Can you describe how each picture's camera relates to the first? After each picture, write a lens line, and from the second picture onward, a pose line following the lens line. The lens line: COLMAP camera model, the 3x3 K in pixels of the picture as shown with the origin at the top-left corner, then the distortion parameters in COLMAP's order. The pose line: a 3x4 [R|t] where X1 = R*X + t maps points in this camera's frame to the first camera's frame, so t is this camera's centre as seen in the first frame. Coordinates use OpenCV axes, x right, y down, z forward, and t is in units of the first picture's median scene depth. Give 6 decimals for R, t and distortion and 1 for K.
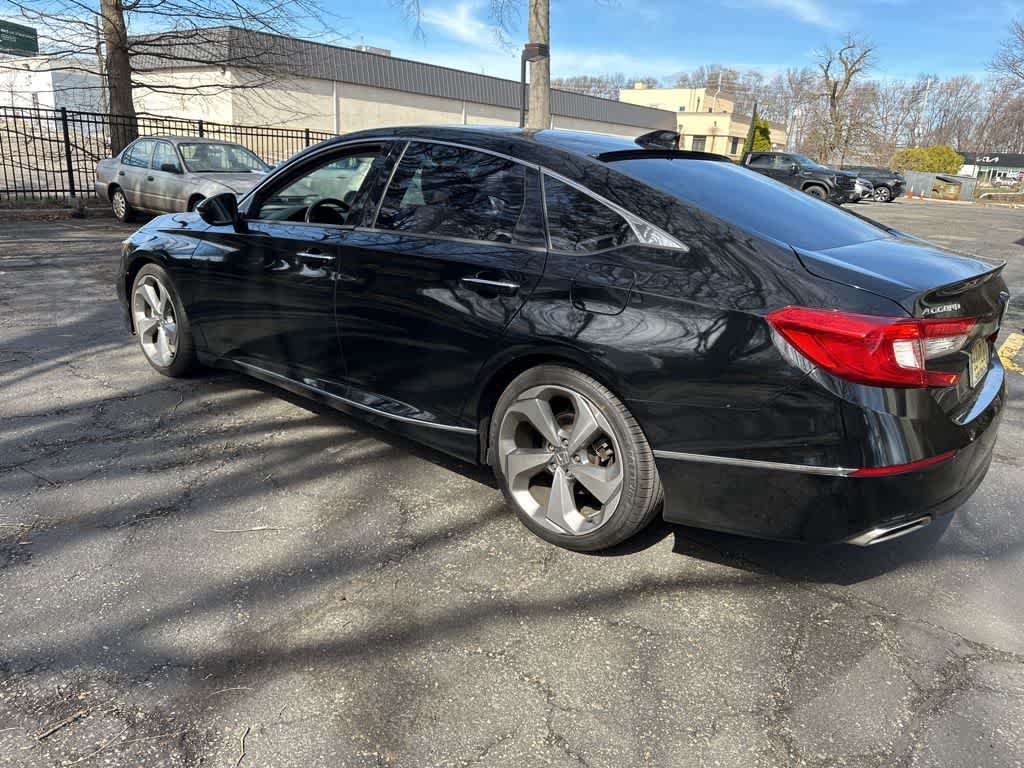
lens RADIAL K [[723.0, 0, 513.6], [0, 723.0, 379.9], [0, 0, 1]] dist [0.029593, -0.038838]
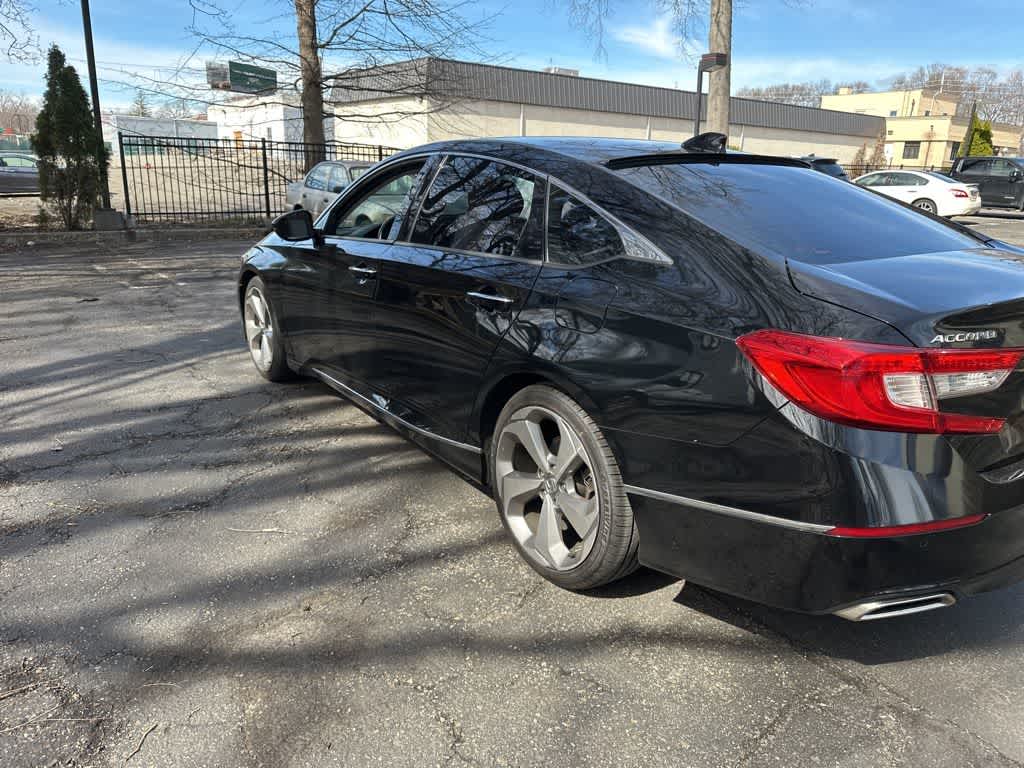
lens RADIAL K [[723.0, 0, 513.6], [0, 723.0, 379.9], [0, 0, 1]] dist [0.029593, -0.038838]
pose [[0.968069, 0.042277, -0.247094, 0.163617], [-0.047604, 0.998744, -0.015620, -0.007260], [0.246124, 0.026884, 0.968865, 0.053577]]
